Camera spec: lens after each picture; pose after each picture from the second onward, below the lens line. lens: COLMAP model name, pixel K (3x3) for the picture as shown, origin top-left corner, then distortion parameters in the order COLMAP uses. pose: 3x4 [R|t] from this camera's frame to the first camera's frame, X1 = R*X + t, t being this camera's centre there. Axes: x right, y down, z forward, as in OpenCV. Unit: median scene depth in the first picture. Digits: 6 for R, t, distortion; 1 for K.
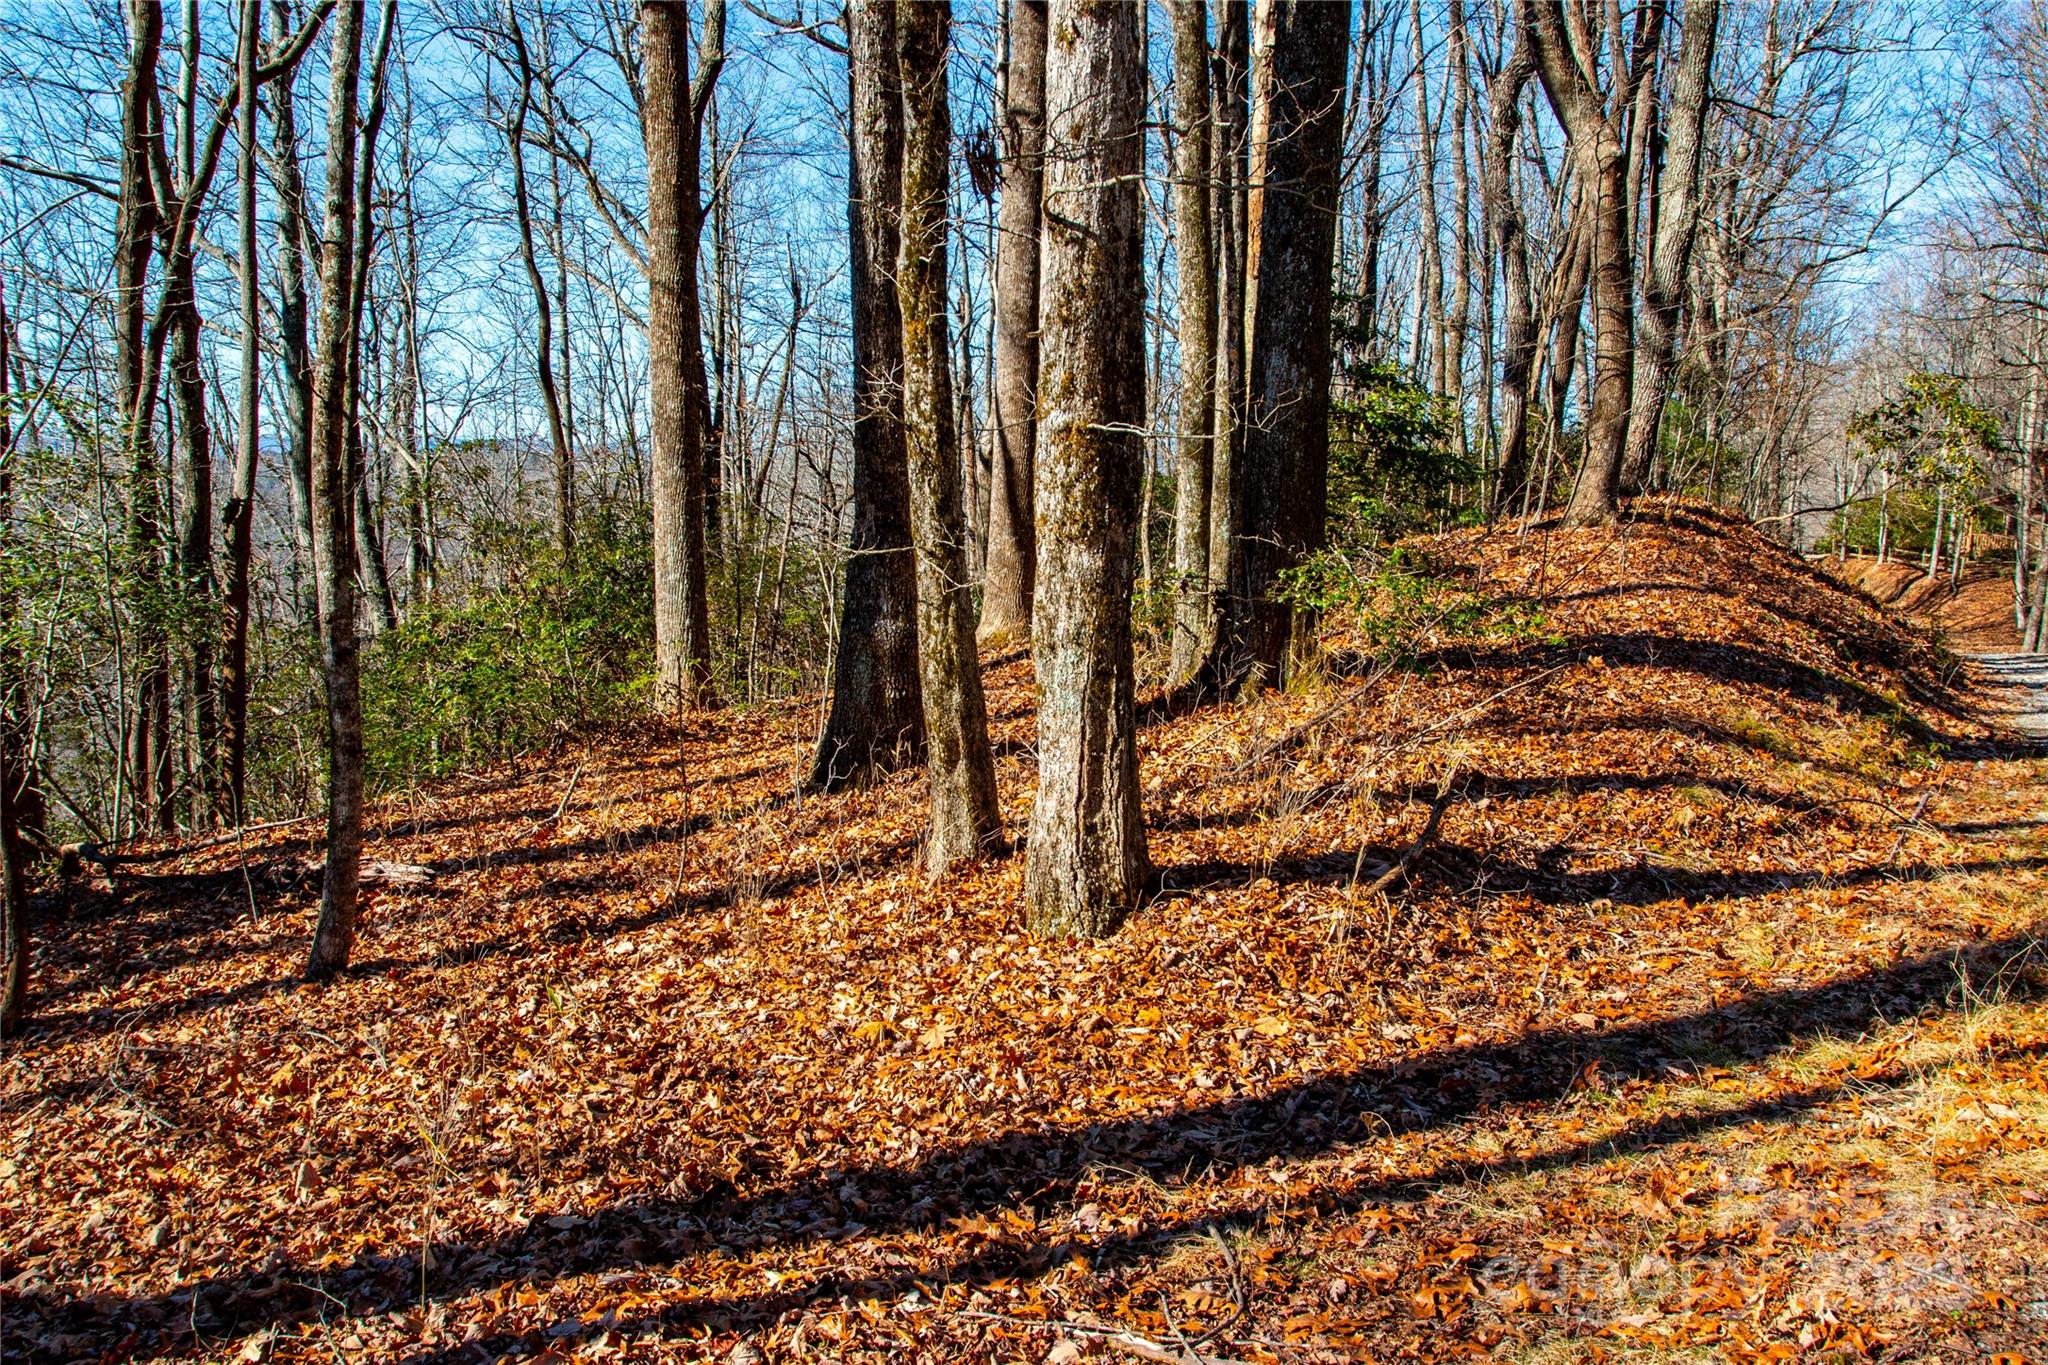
lens RADIAL K [[1606.9, 0, 1023.5], [0, 1606.9, 699.6], [0, 0, 1]] dist [-0.091185, 0.058970]
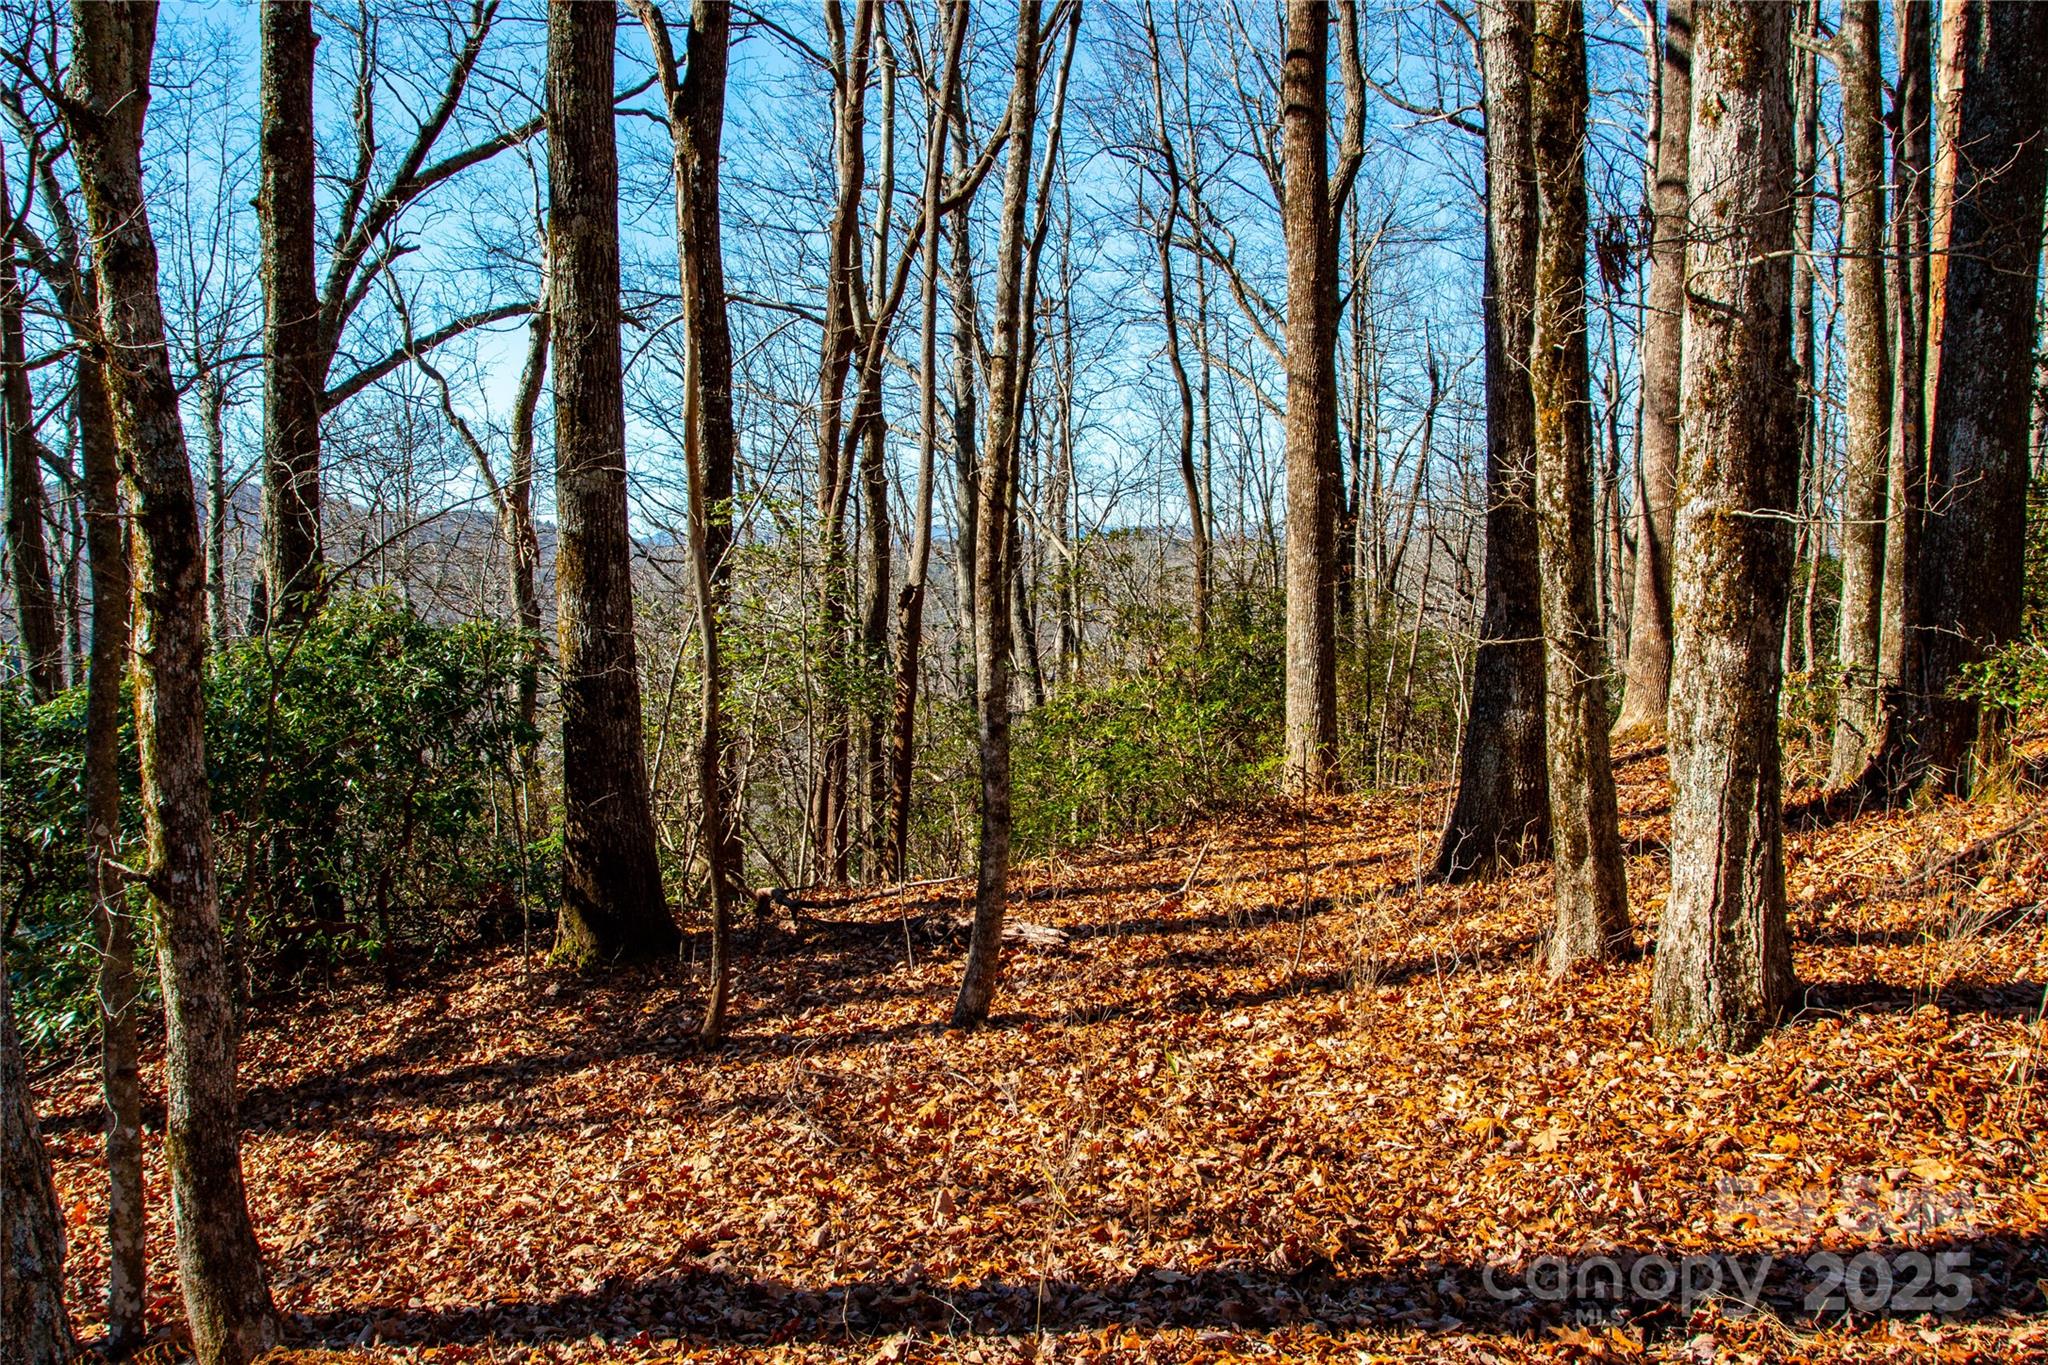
lens RADIAL K [[1606.9, 0, 1023.5], [0, 1606.9, 699.6], [0, 0, 1]] dist [-0.091185, 0.058970]
pose [[0.924955, 0.020389, -0.379529, 0.005694], [-0.040181, 0.998210, -0.044300, -0.000564], [0.377947, 0.056225, 0.924119, -0.014295]]
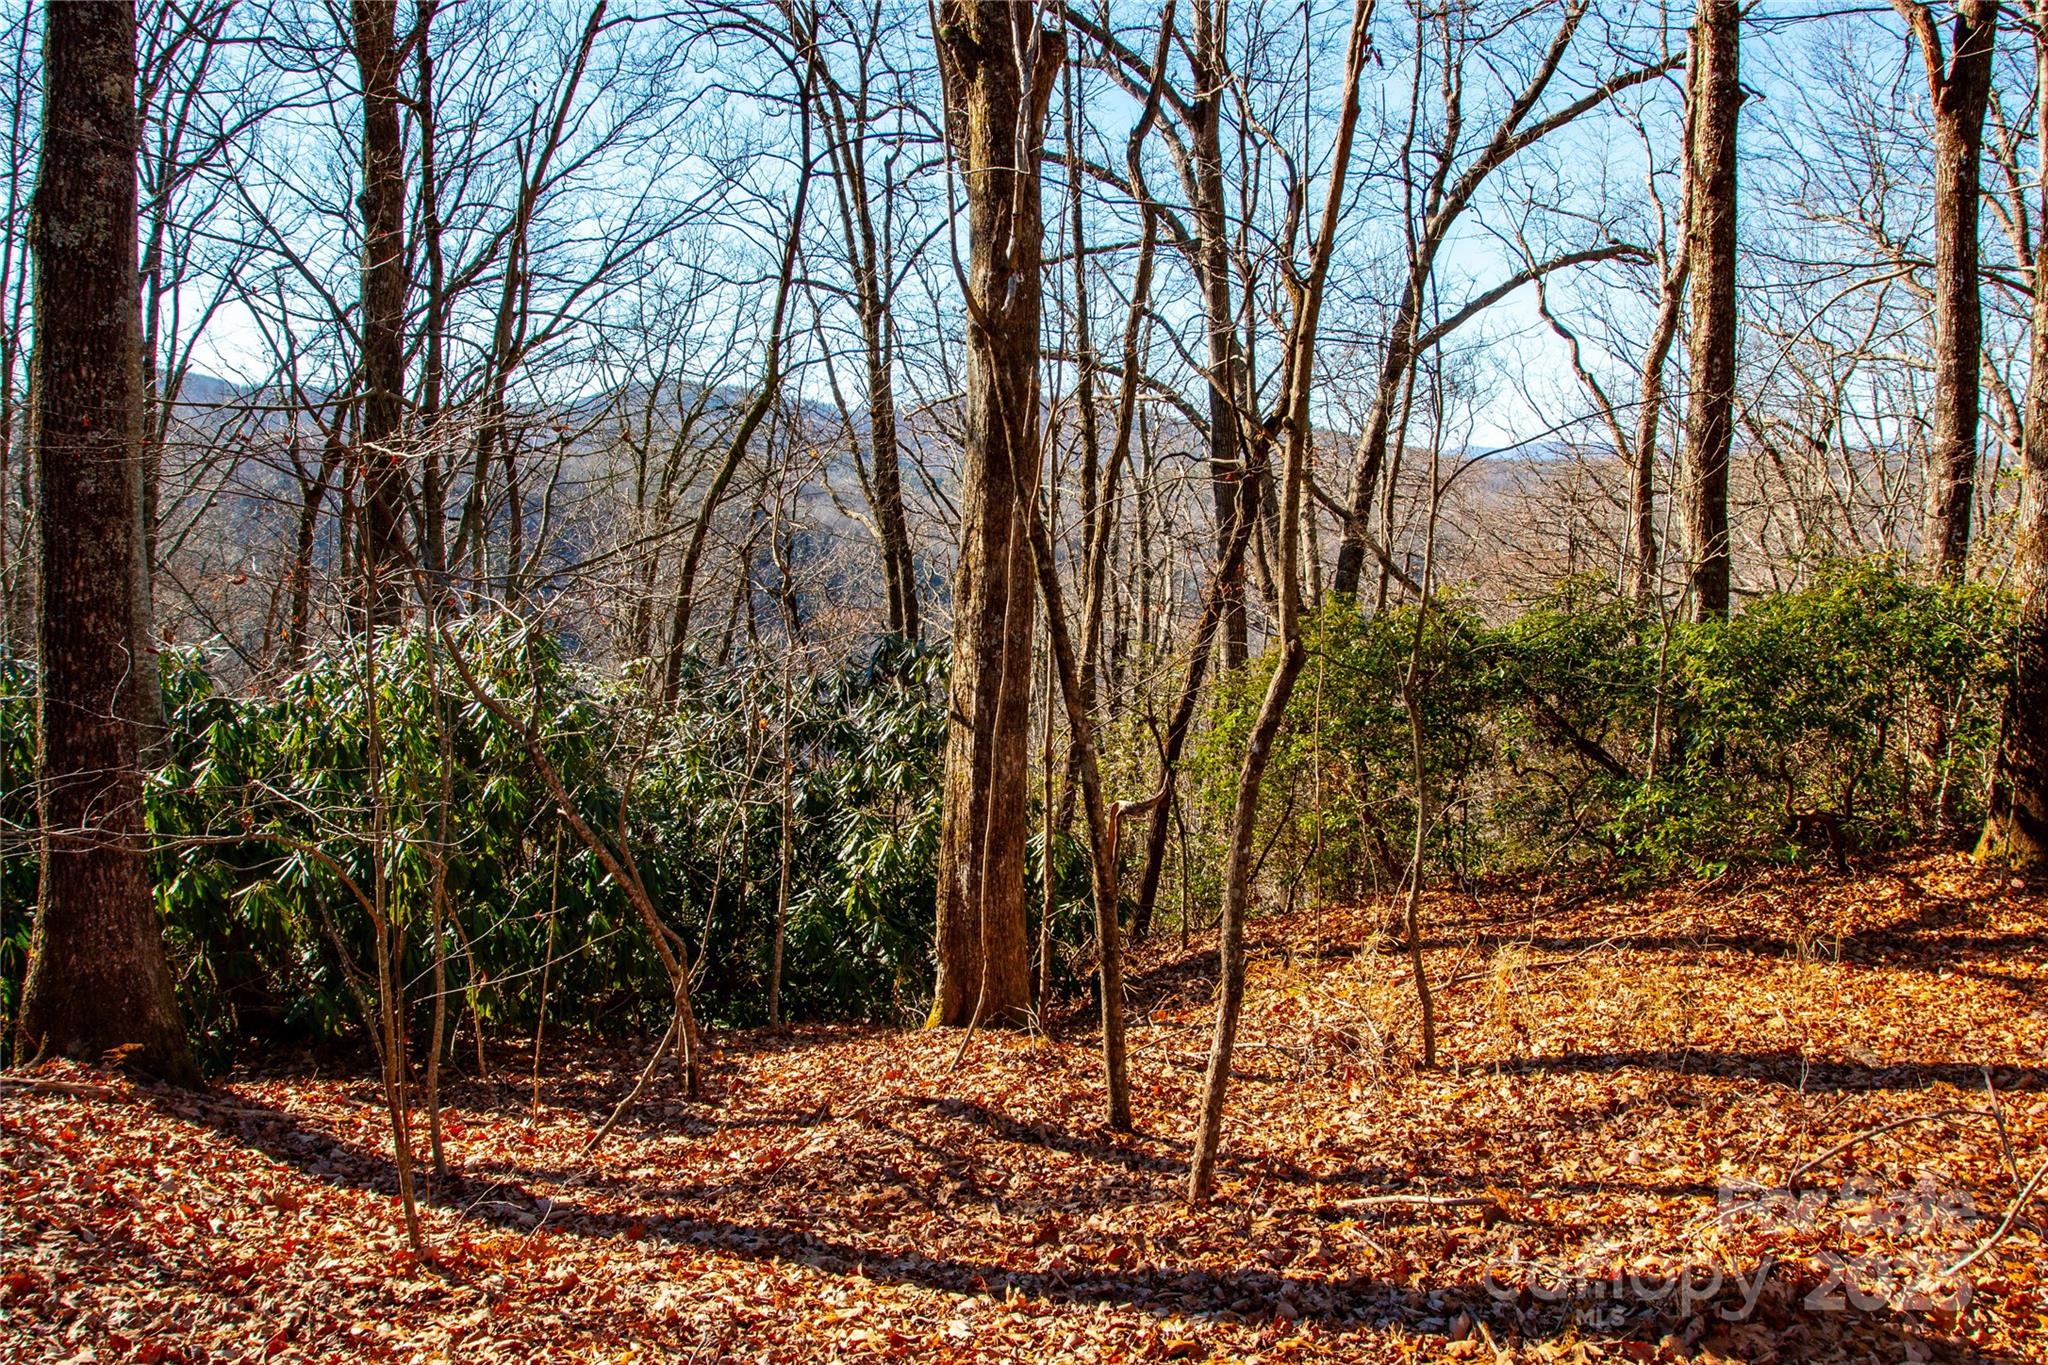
lens RADIAL K [[1606.9, 0, 1023.5], [0, 1606.9, 699.6], [0, 0, 1]] dist [-0.091185, 0.058970]
pose [[0.638361, 0.099633, -0.763262, -0.207857], [-0.099359, 0.993958, 0.046648, 0.023975], [0.763298, 0.046058, 0.644403, -0.566893]]
